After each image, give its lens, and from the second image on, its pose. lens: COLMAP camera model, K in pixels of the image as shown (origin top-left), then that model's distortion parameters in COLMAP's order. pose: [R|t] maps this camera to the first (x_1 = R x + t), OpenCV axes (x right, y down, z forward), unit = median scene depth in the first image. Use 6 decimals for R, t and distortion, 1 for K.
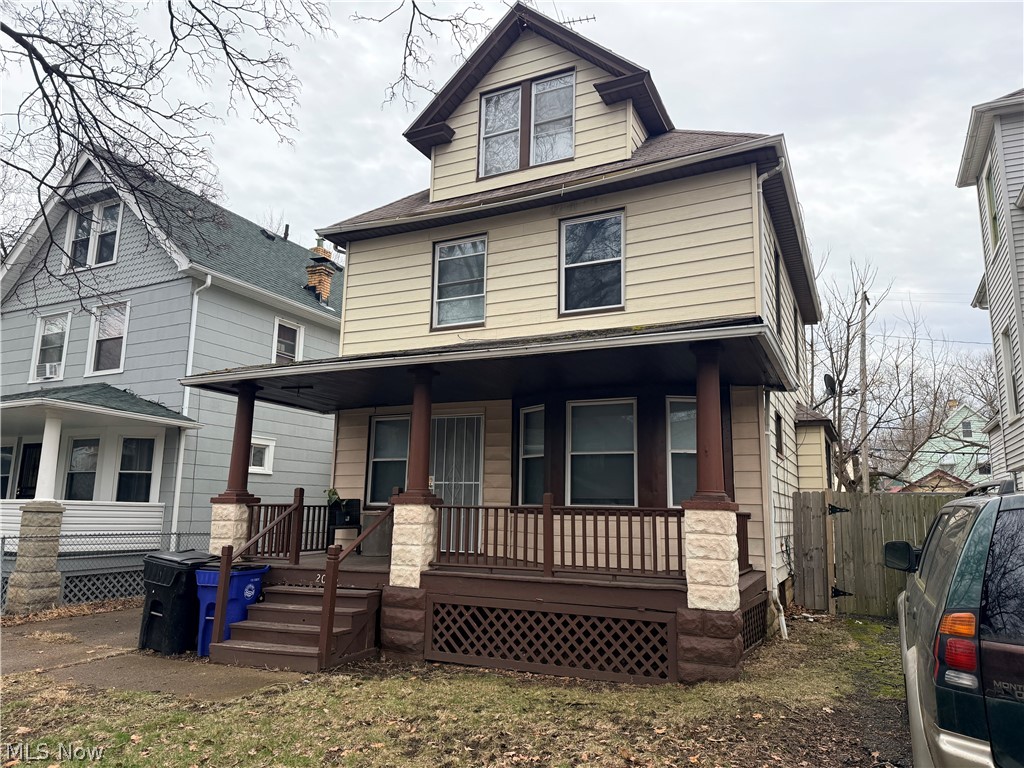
lens RADIAL K [[696.6, 0, 514.8], [0, 696.6, 386.6], [0, 0, 1]] dist [0.099643, -0.001718]
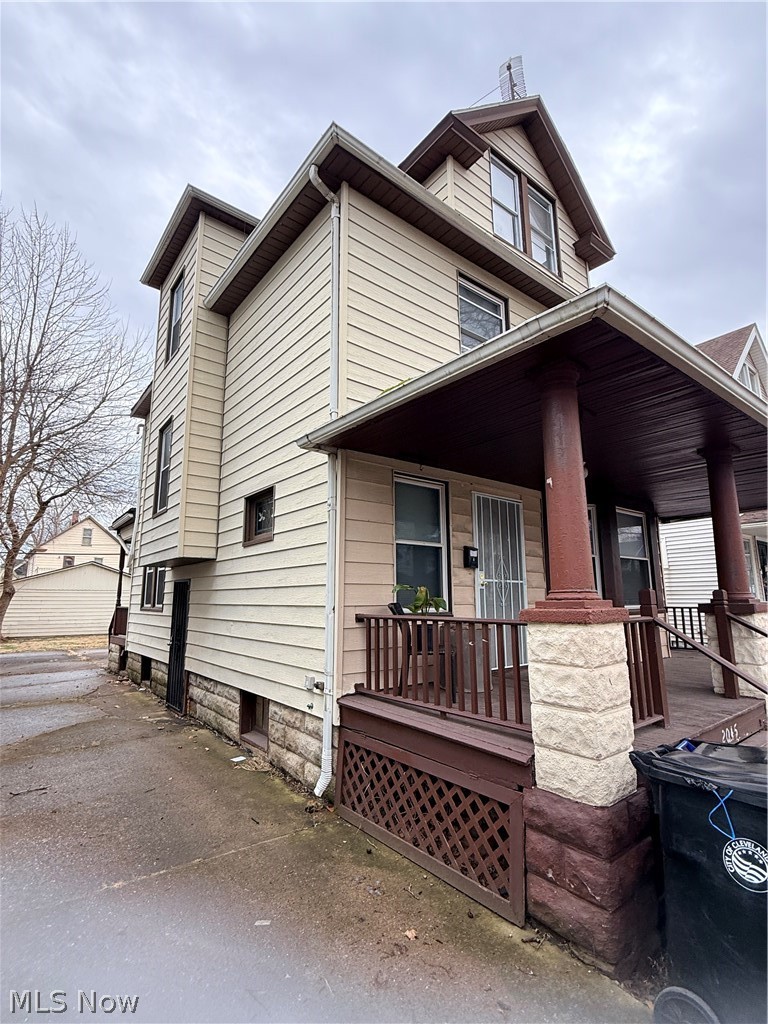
lens RADIAL K [[495.0, 0, 384.2], [0, 495.0, 504.8], [0, 0, 1]] dist [0.005799, 0.000101]
pose [[0.424630, 0.148316, 0.893136, -1.848356], [-0.151079, 0.984267, -0.091620, 0.347909], [-0.892672, -0.096030, 0.440357, 2.448437]]
